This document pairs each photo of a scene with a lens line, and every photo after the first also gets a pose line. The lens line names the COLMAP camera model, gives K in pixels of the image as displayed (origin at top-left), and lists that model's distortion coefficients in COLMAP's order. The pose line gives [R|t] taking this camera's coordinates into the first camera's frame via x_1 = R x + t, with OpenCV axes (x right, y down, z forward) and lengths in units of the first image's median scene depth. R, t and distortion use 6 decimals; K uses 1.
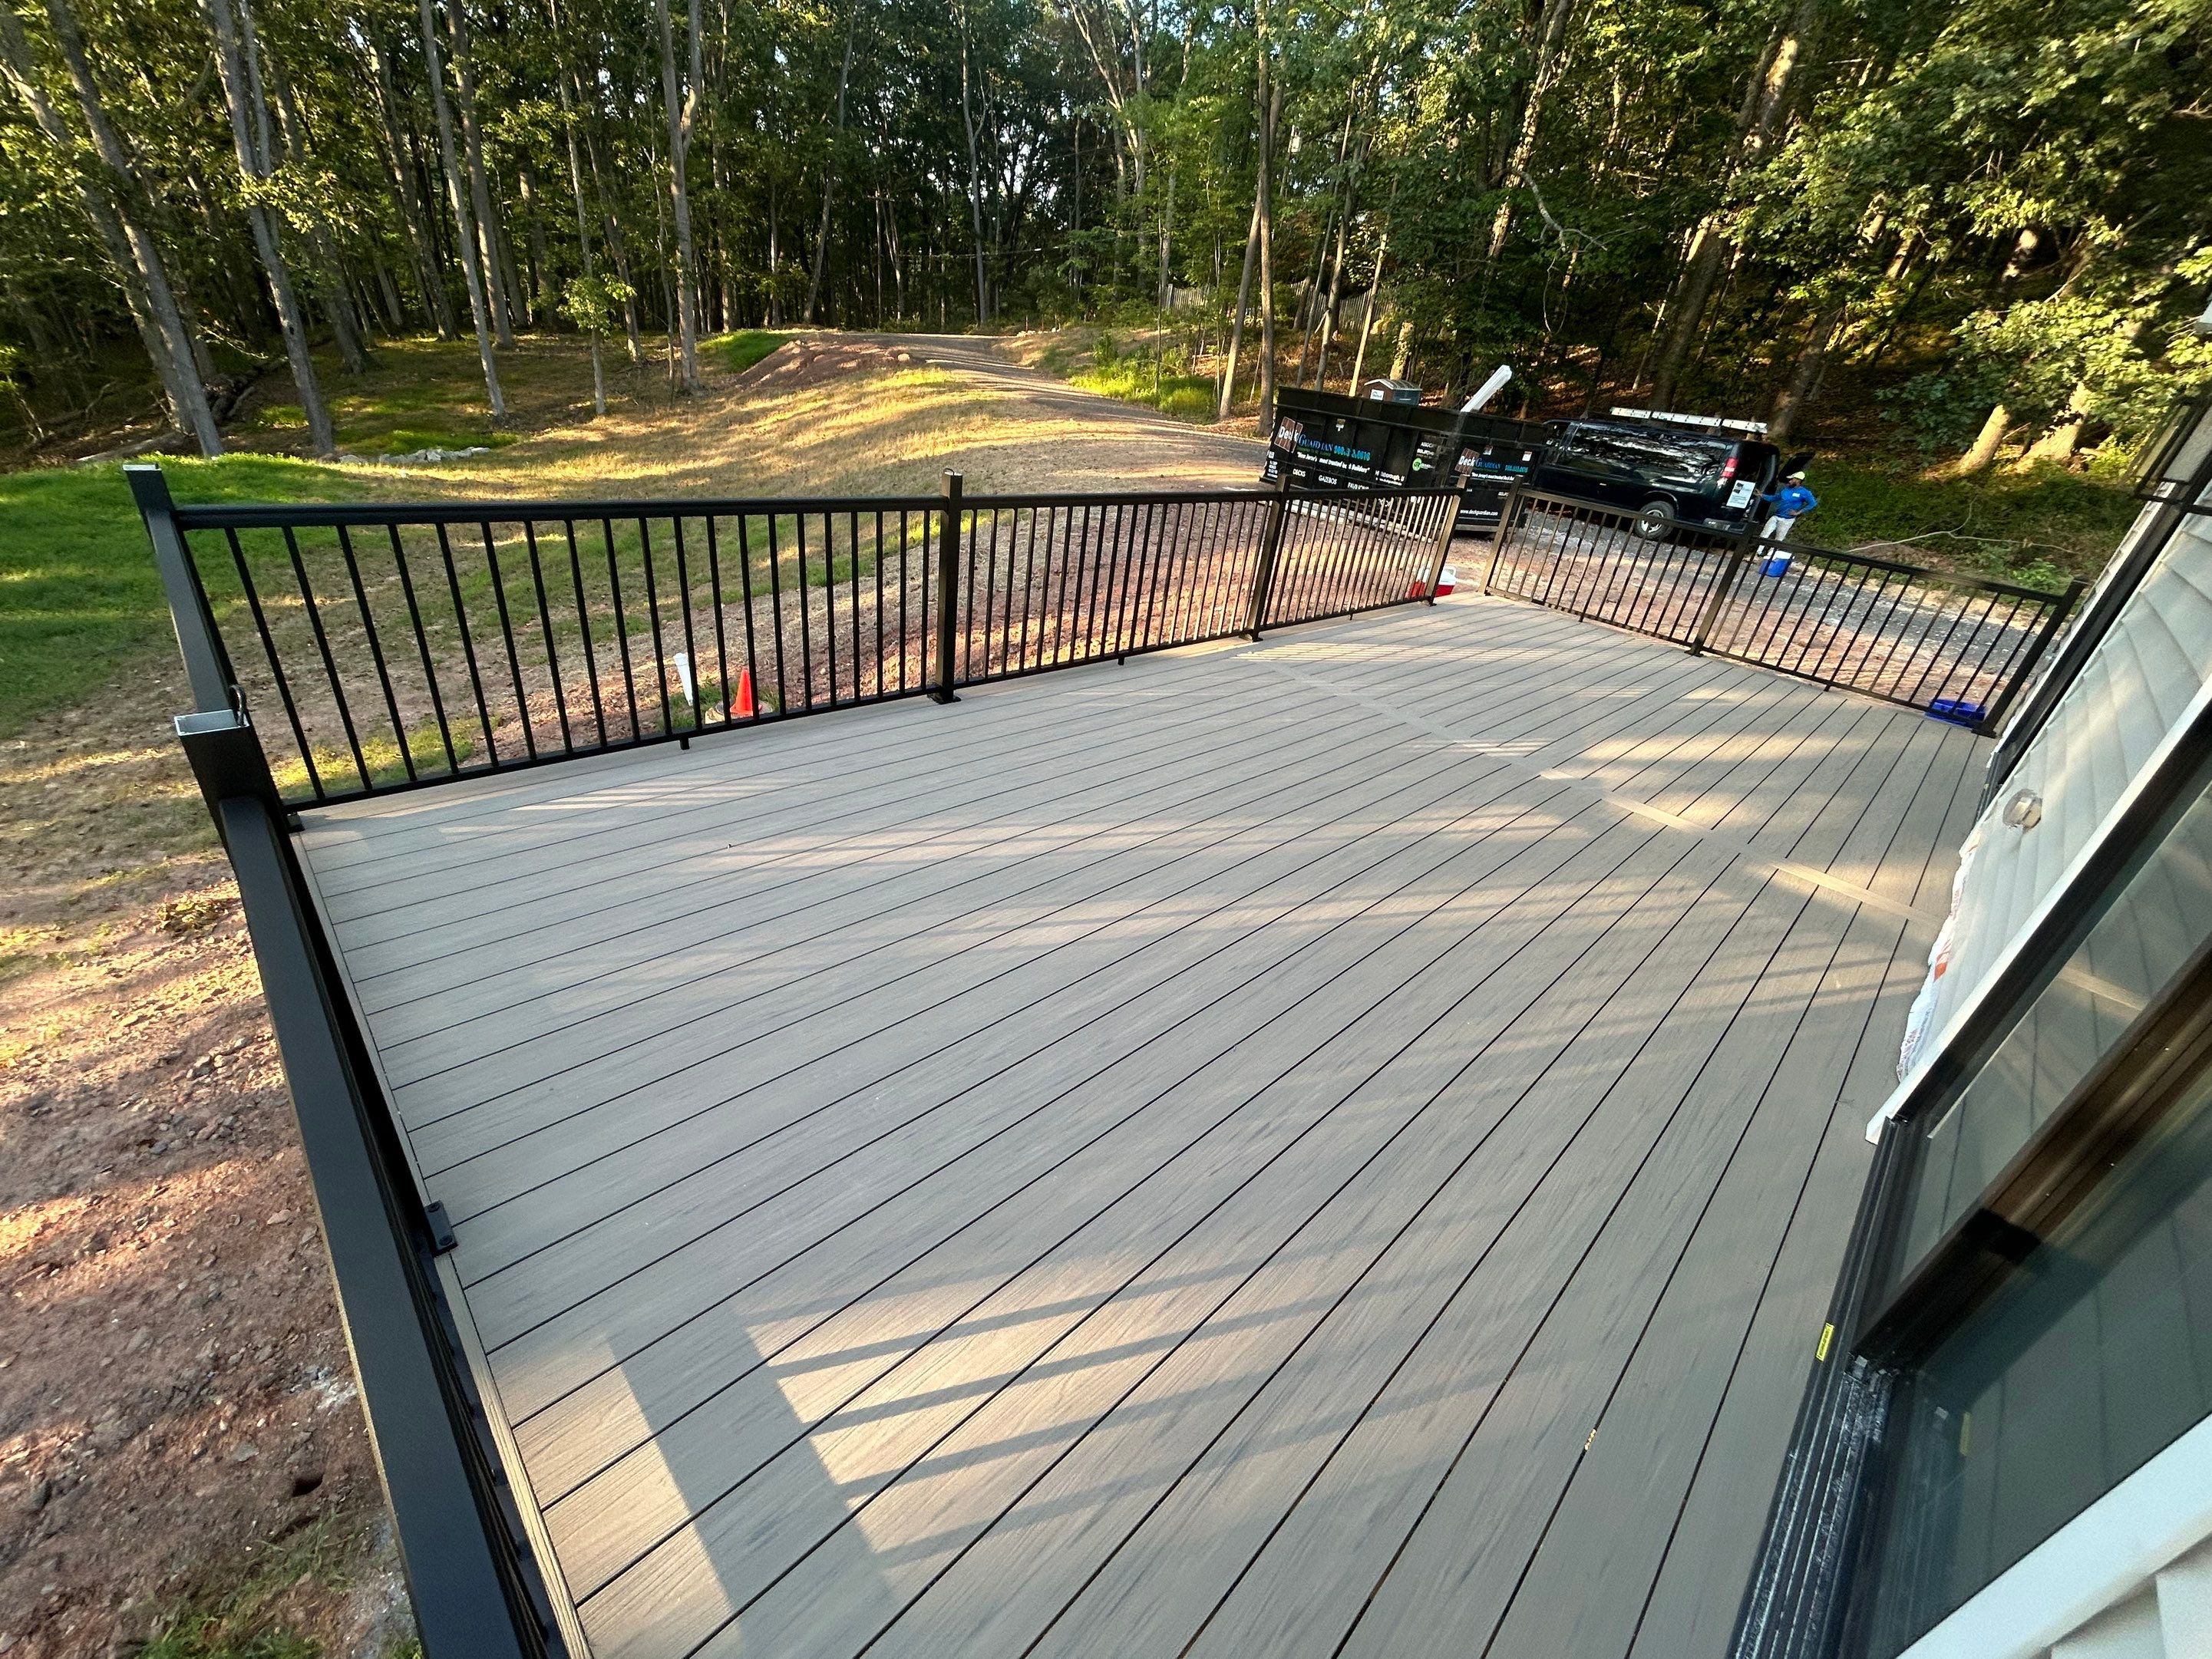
lens RADIAL K [[890.1, 0, 1106.8], [0, 890.1, 836.3], [0, 0, 1]] dist [0.001353, -0.000194]
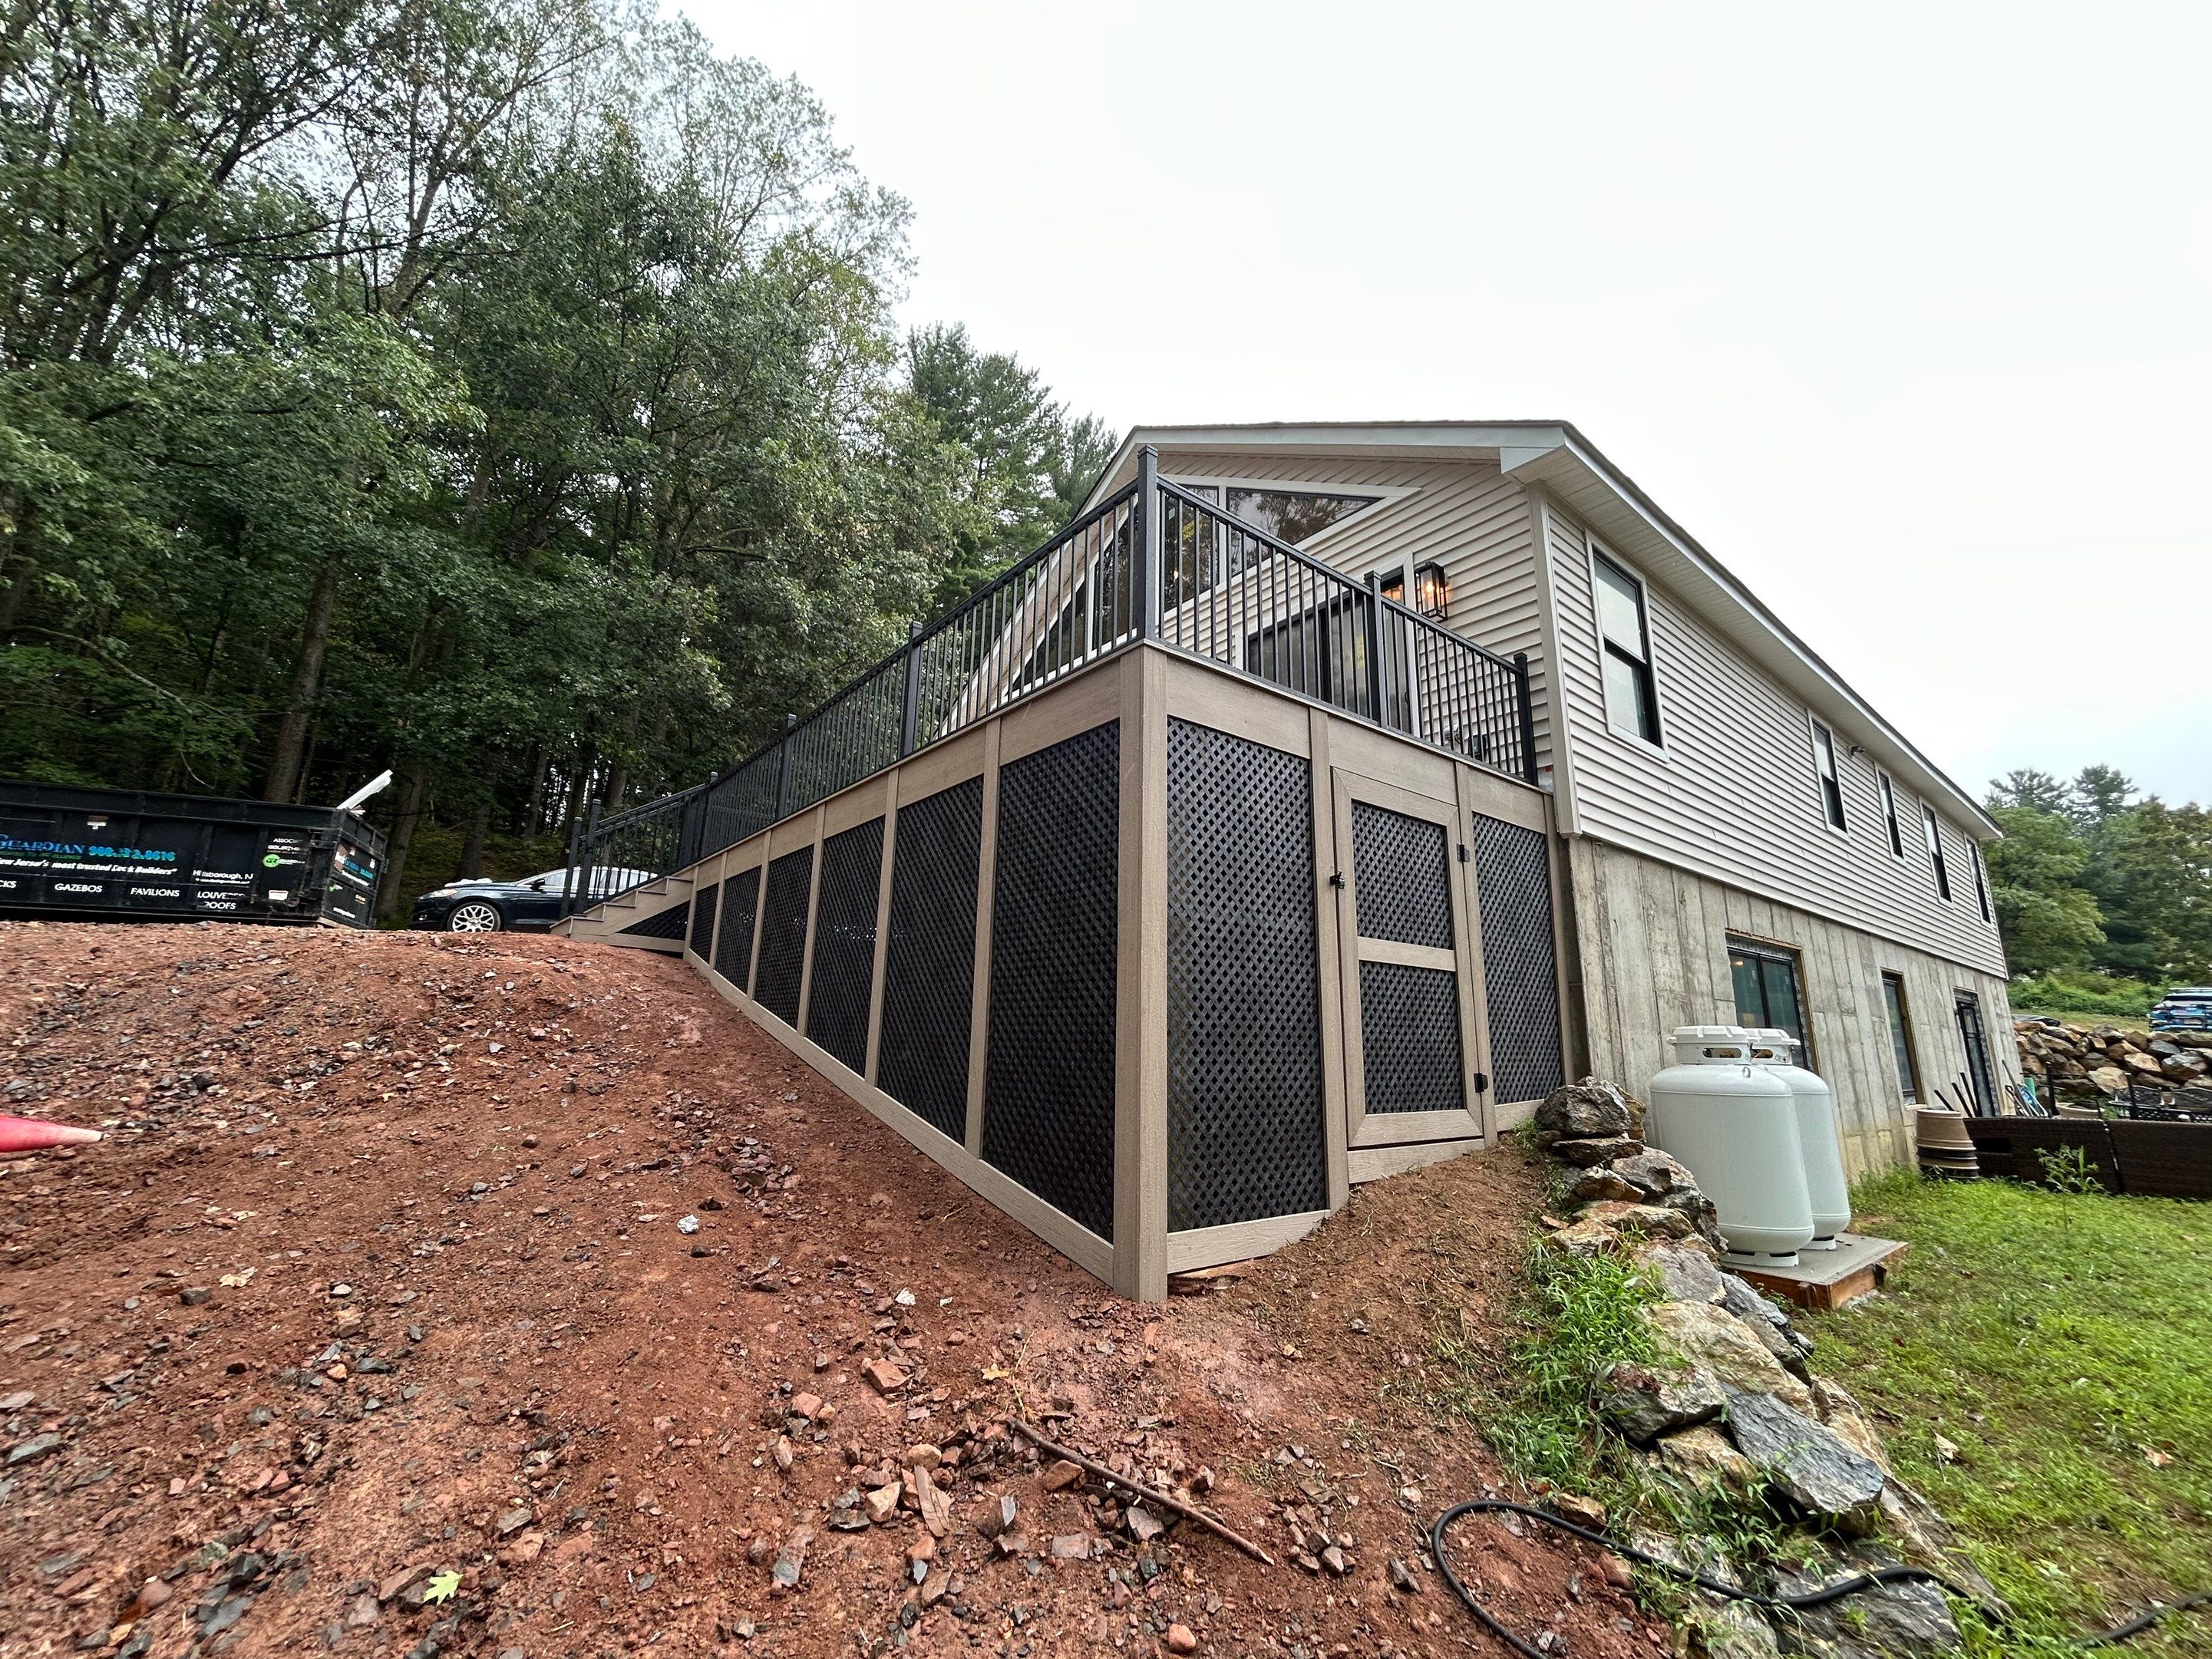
lens RADIAL K [[890.1, 0, 1106.8], [0, 890.1, 833.0], [0, 0, 1]] dist [0.001353, -0.000194]
pose [[0.092518, 0.099655, 0.990712, -0.431796], [0.471648, 0.871889, -0.131748, 0.071549], [-0.876920, 0.479456, 0.033663, 0.189008]]
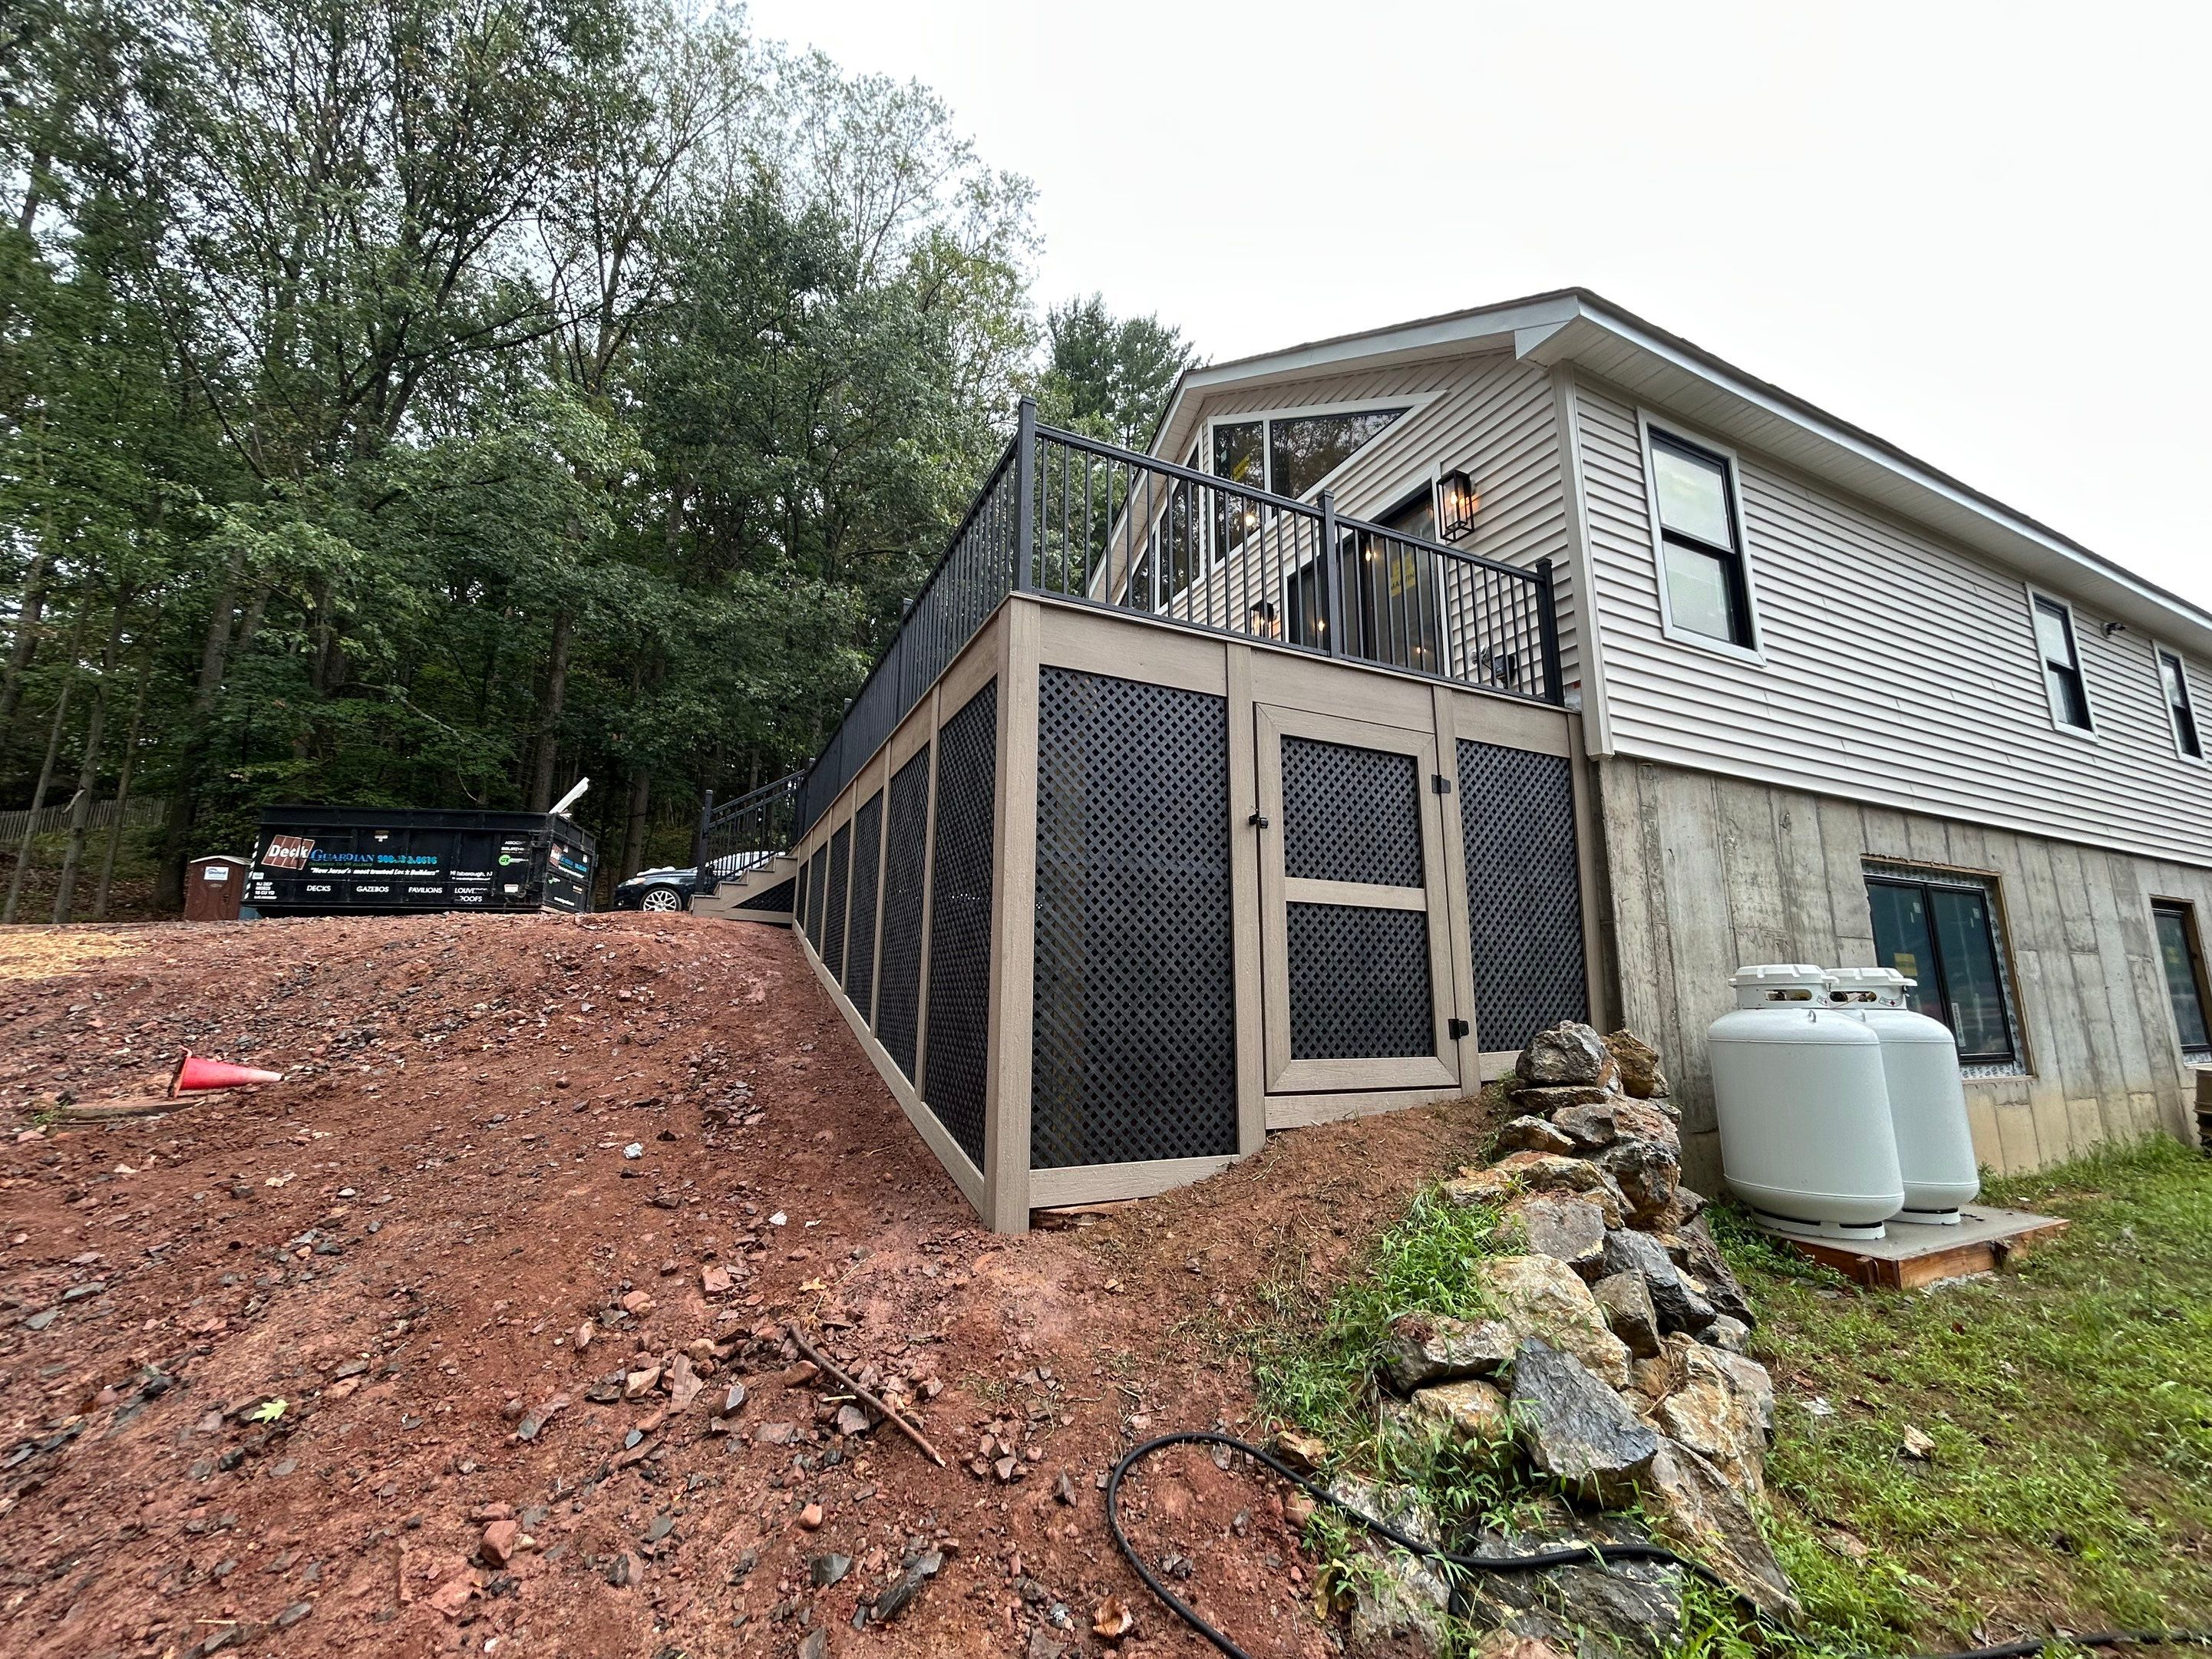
lens RADIAL K [[890.1, 0, 1101.5], [0, 890.1, 831.9], [0, 0, 1]] dist [0.001353, -0.000194]
pose [[0.309155, 0.052626, 0.949554, -0.416722], [0.486411, 0.849236, -0.205431, 0.117795], [-0.817207, 0.525384, 0.236948, 0.117820]]
